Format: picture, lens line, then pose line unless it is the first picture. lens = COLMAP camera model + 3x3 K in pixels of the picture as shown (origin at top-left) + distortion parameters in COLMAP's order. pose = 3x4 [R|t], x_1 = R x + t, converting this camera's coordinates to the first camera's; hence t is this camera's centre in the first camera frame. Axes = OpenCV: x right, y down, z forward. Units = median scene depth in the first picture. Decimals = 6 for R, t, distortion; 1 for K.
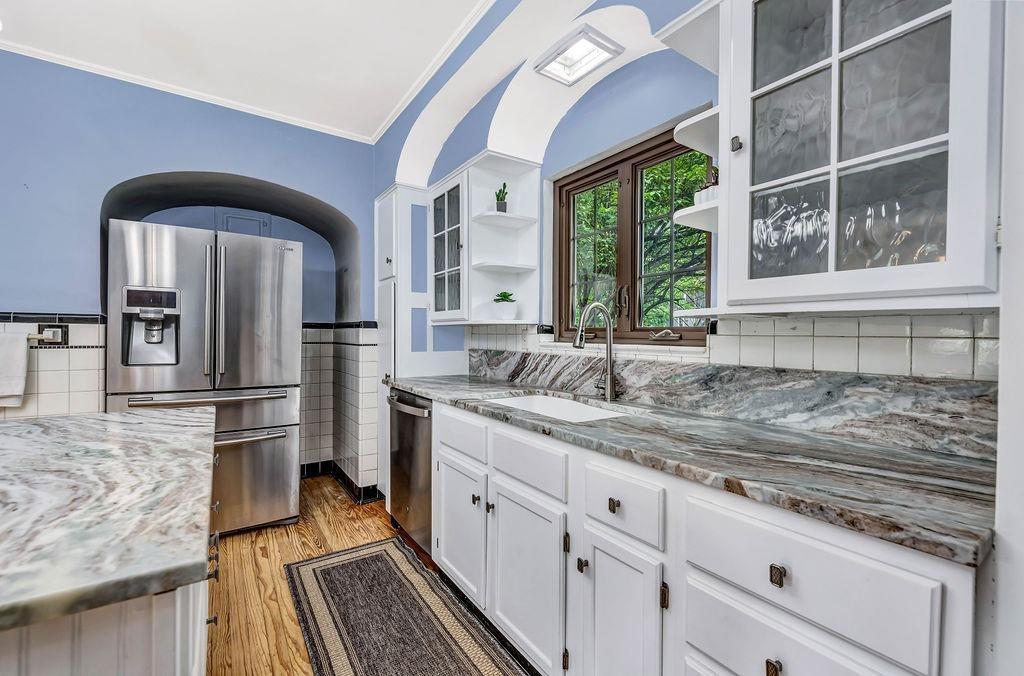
lens RADIAL K [[426.0, 0, 506.9], [0, 426.0, 338.4], [0, 0, 1]] dist [-0.001236, 0.000095]
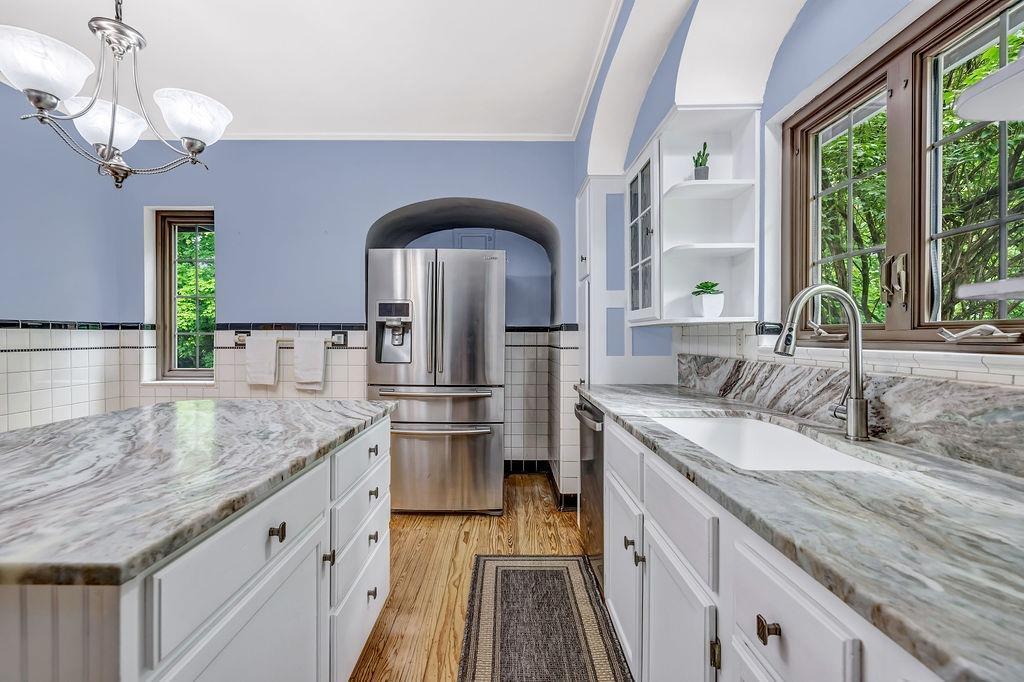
lens RADIAL K [[426.4, 0, 509.2], [0, 426.4, 339.5], [0, 0, 1]] dist [0.001935, -0.000477]
pose [[0.829946, -0.003474, -0.557833, 0.138310], [0.001028, 0.999988, -0.004698, 0.000402], [0.557843, 0.003326, 0.829940, 0.156681]]
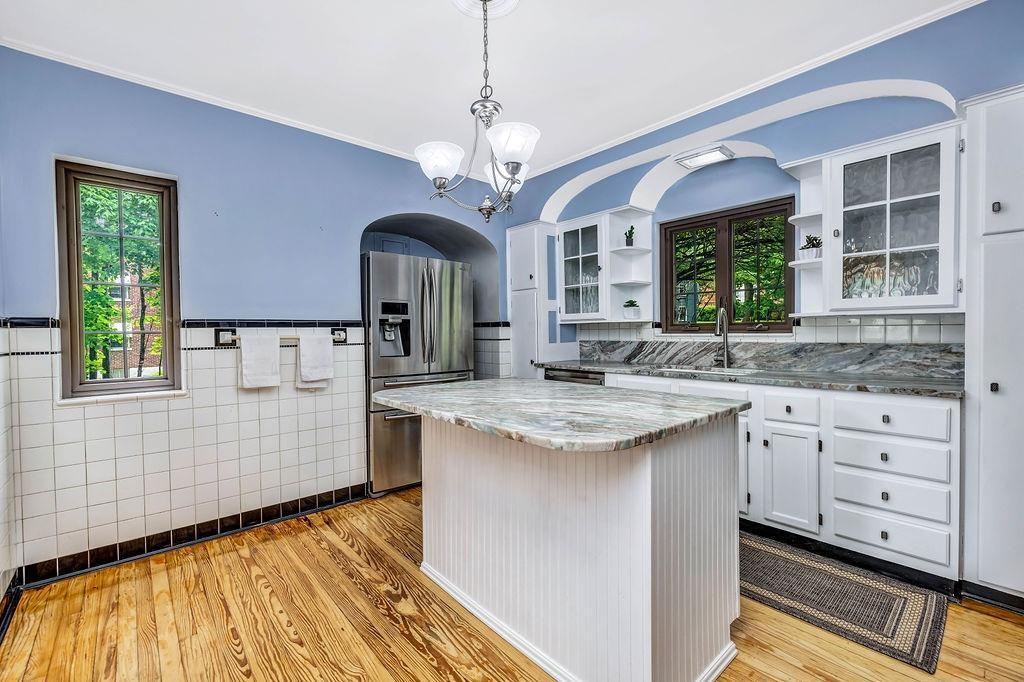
lens RADIAL K [[426.4, 0, 509.2], [0, 426.4, 339.5], [0, 0, 1]] dist [0.001935, -0.000477]
pose [[0.990600, -0.023567, 0.134742, -0.658837], [0.022100, 0.999679, 0.012374, -0.000907], [-0.134991, -0.009280, 0.990803, -0.417933]]
